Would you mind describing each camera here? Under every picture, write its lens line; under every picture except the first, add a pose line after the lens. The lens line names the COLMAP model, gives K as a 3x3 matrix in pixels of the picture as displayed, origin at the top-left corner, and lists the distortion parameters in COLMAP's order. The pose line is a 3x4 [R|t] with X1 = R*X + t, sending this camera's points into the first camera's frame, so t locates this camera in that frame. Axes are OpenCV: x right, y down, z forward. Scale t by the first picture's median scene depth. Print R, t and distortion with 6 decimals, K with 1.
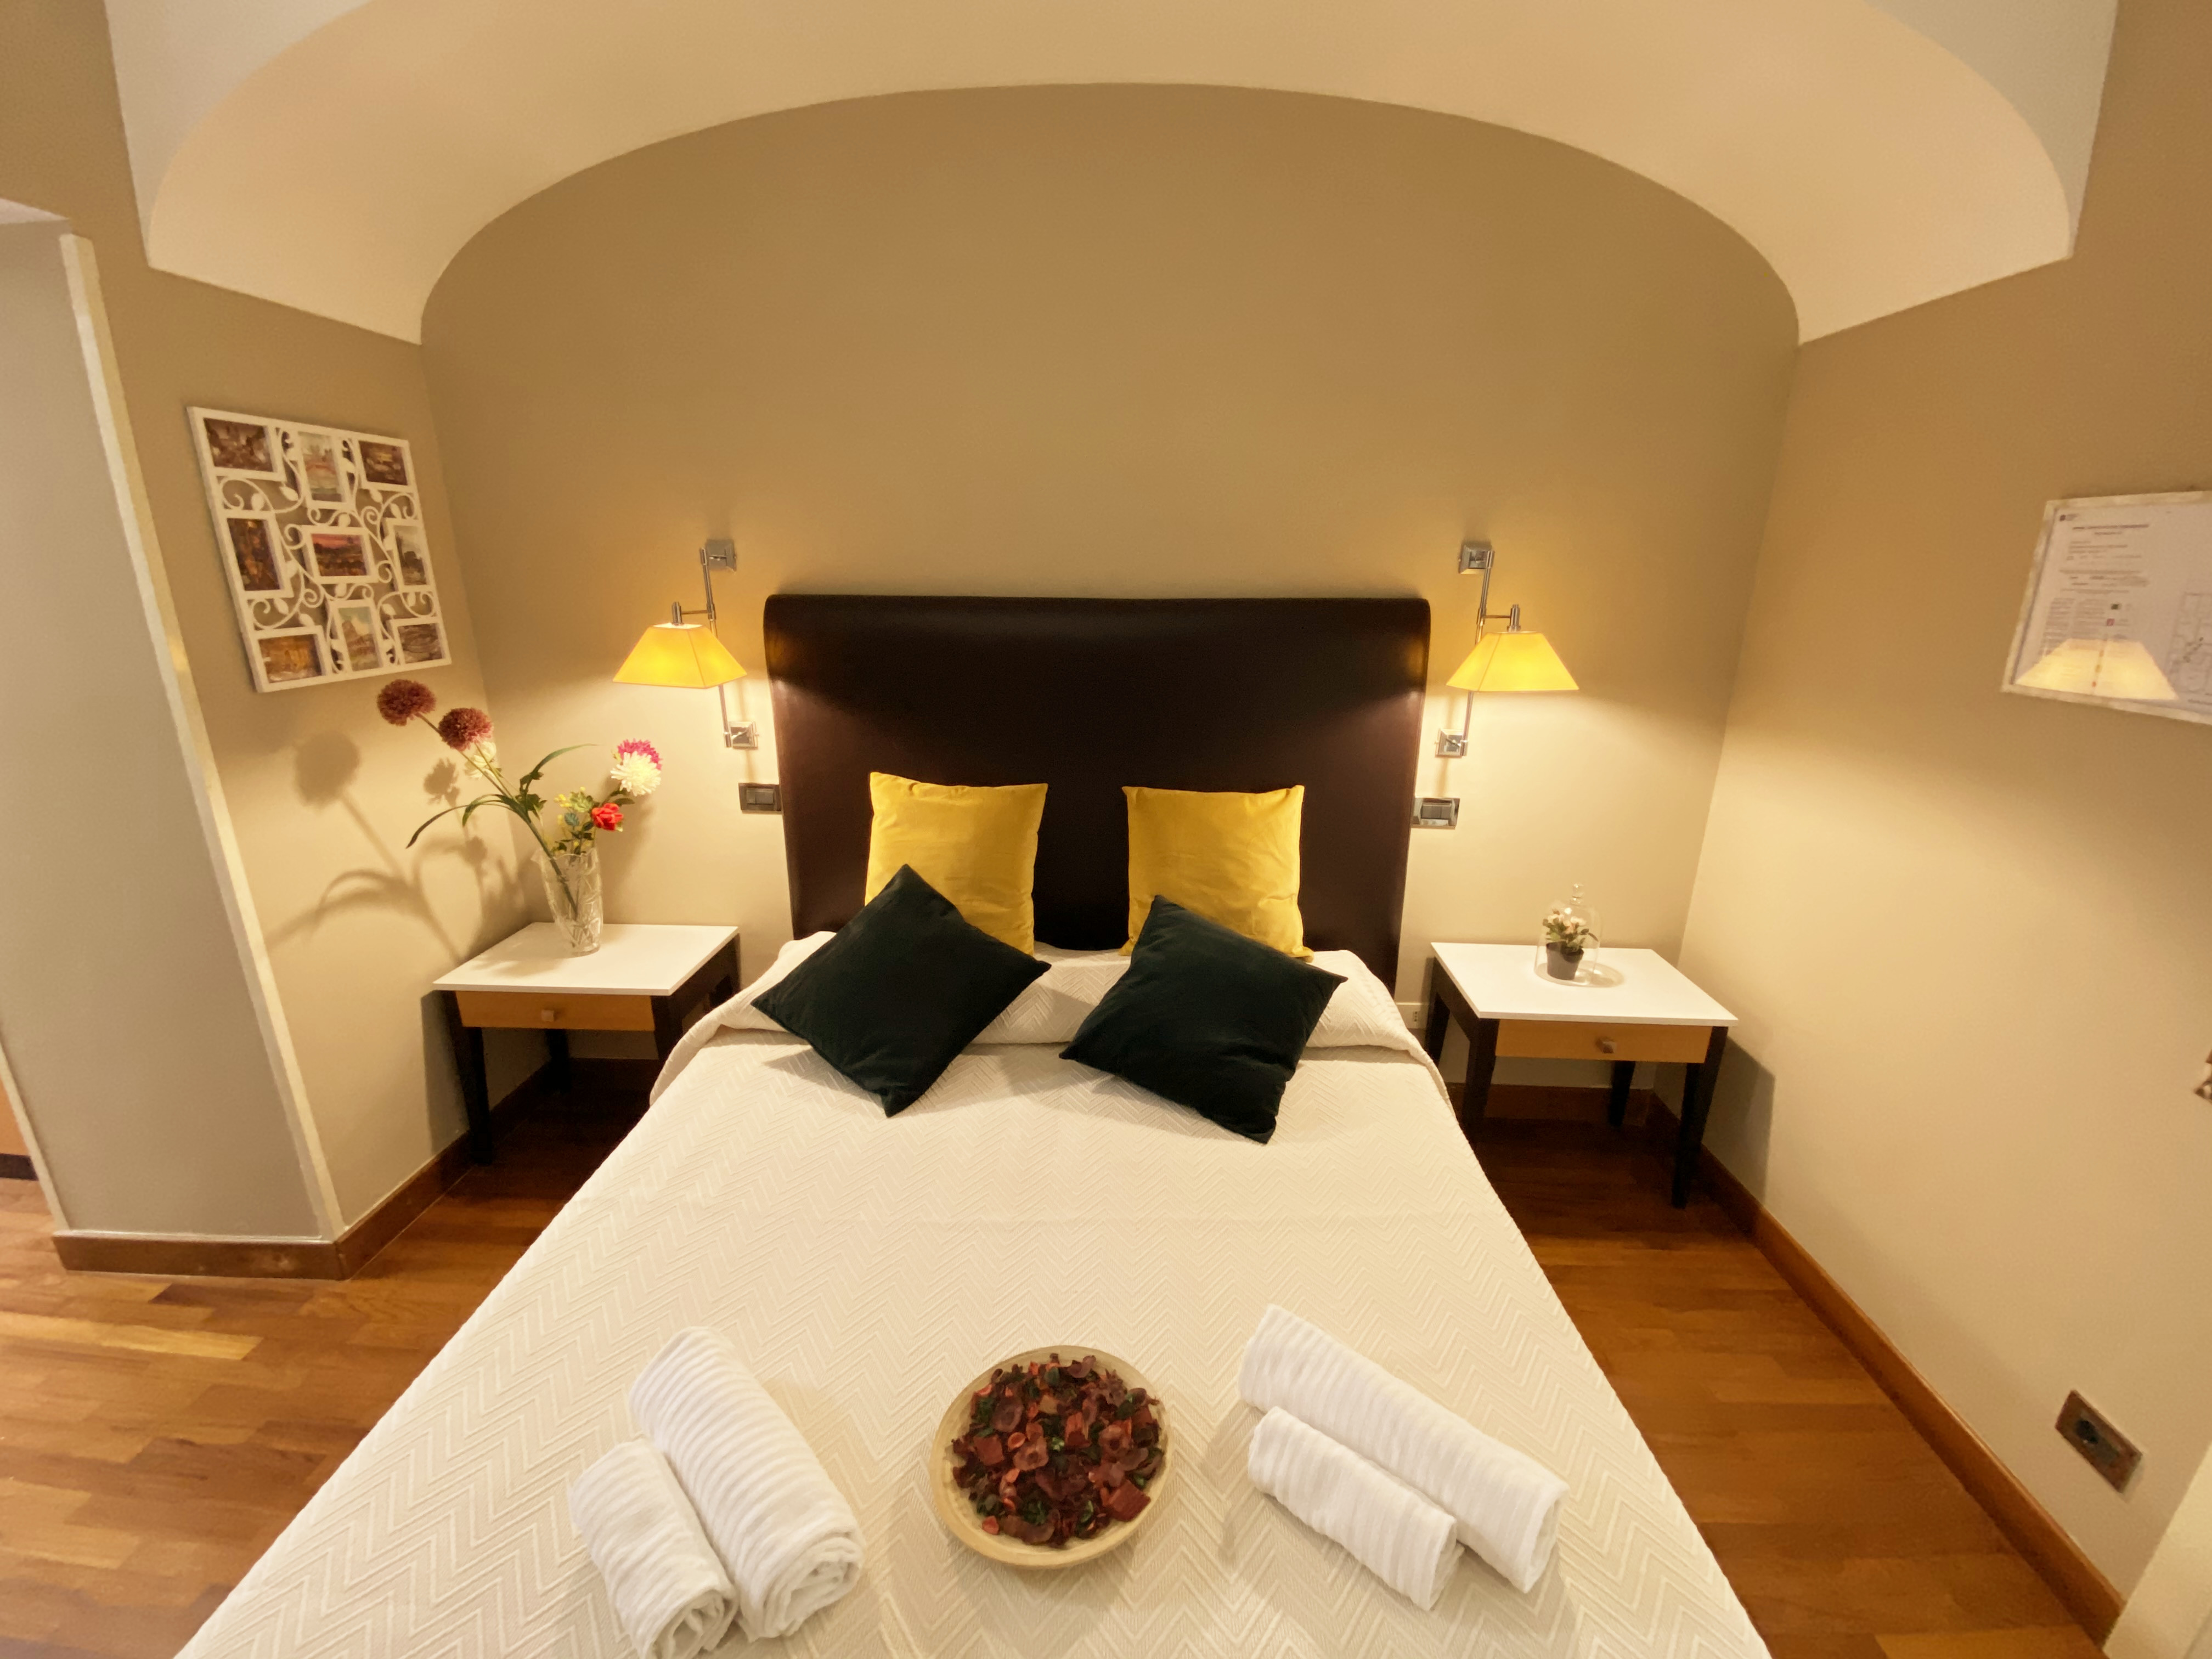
lens RADIAL K [[903.9, 0, 1106.0], [0, 903.9, 829.5], [0, 0, 1]] dist [0.027001, -0.023894]
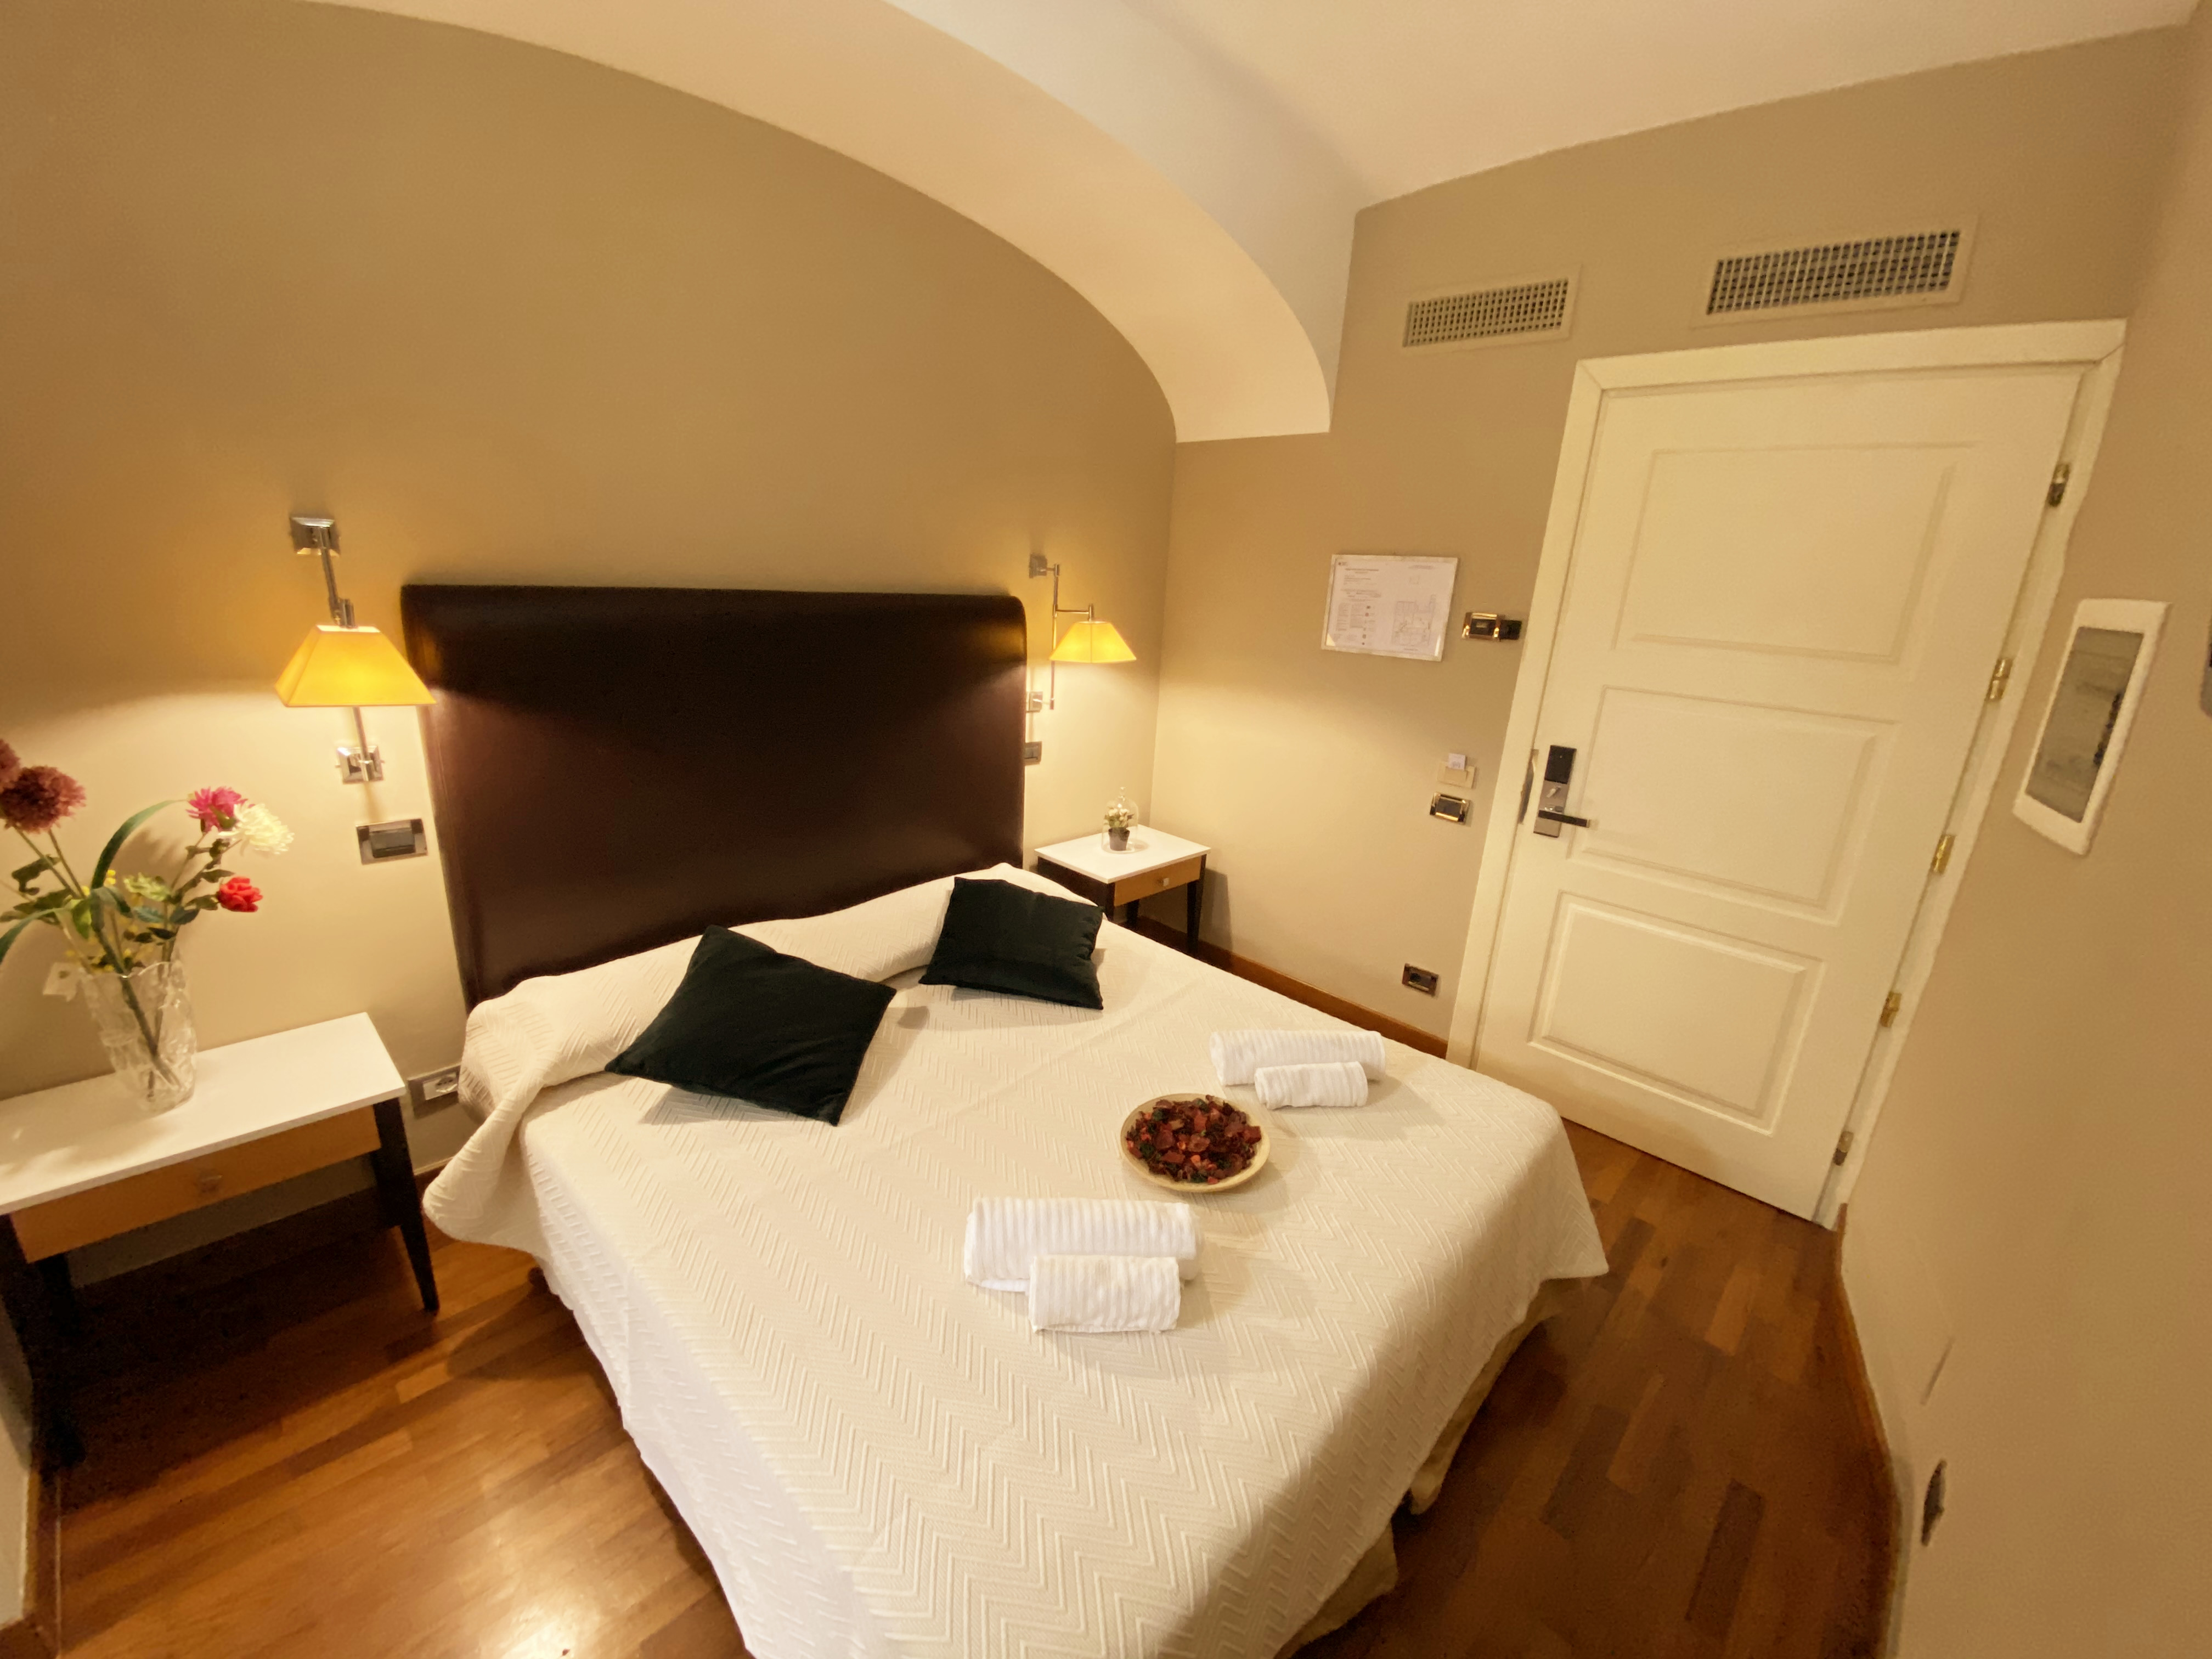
lens RADIAL K [[903.9, 0, 1106.0], [0, 903.9, 829.5], [0, 0, 1]] dist [0.027001, -0.023894]
pose [[0.661817, -0.183506, 0.726859, -0.672919], [0.161728, 0.981696, 0.100587, -0.028343], [-0.732012, 0.050983, 0.679381, -0.002645]]
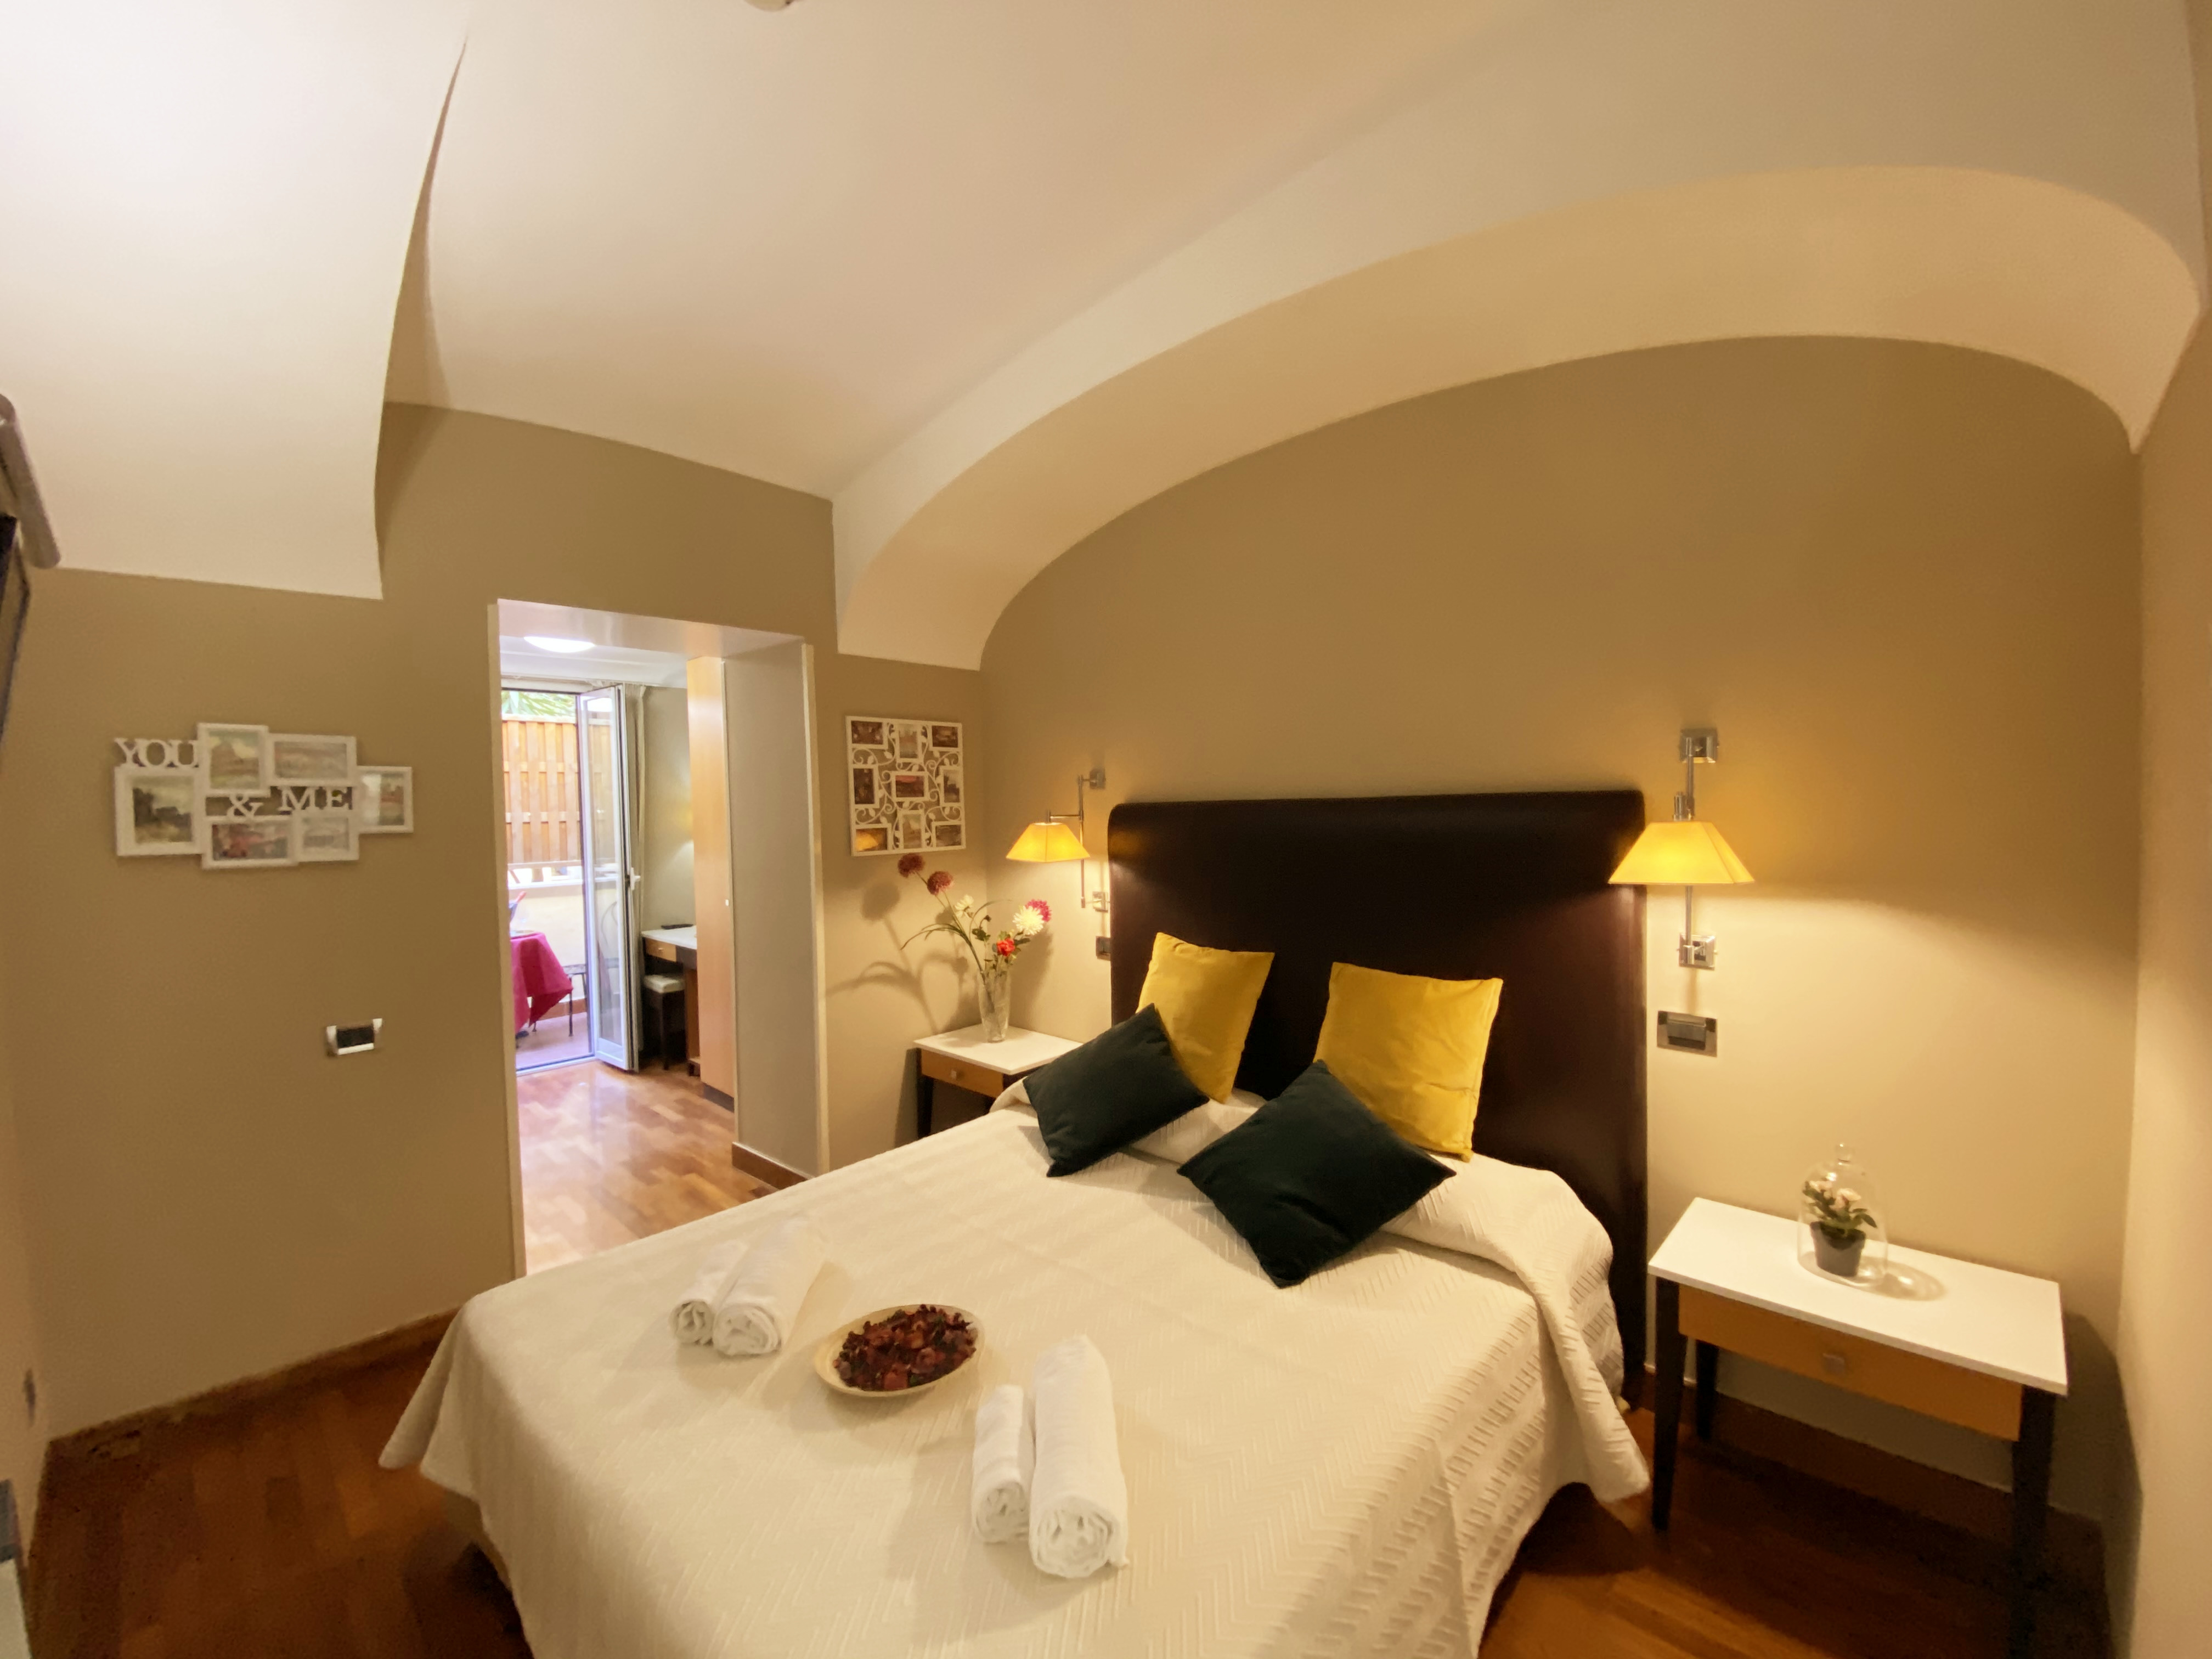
lens RADIAL K [[891.9, 0, 1106.0], [0, 891.9, 829.5], [0, 0, 1]] dist [0.001860, -0.021967]
pose [[0.739844, -0.004864, -0.672761, 0.614932], [-0.162054, 0.969243, -0.185220, 0.046344], [0.652970, 0.246058, 0.716300, 0.000079]]
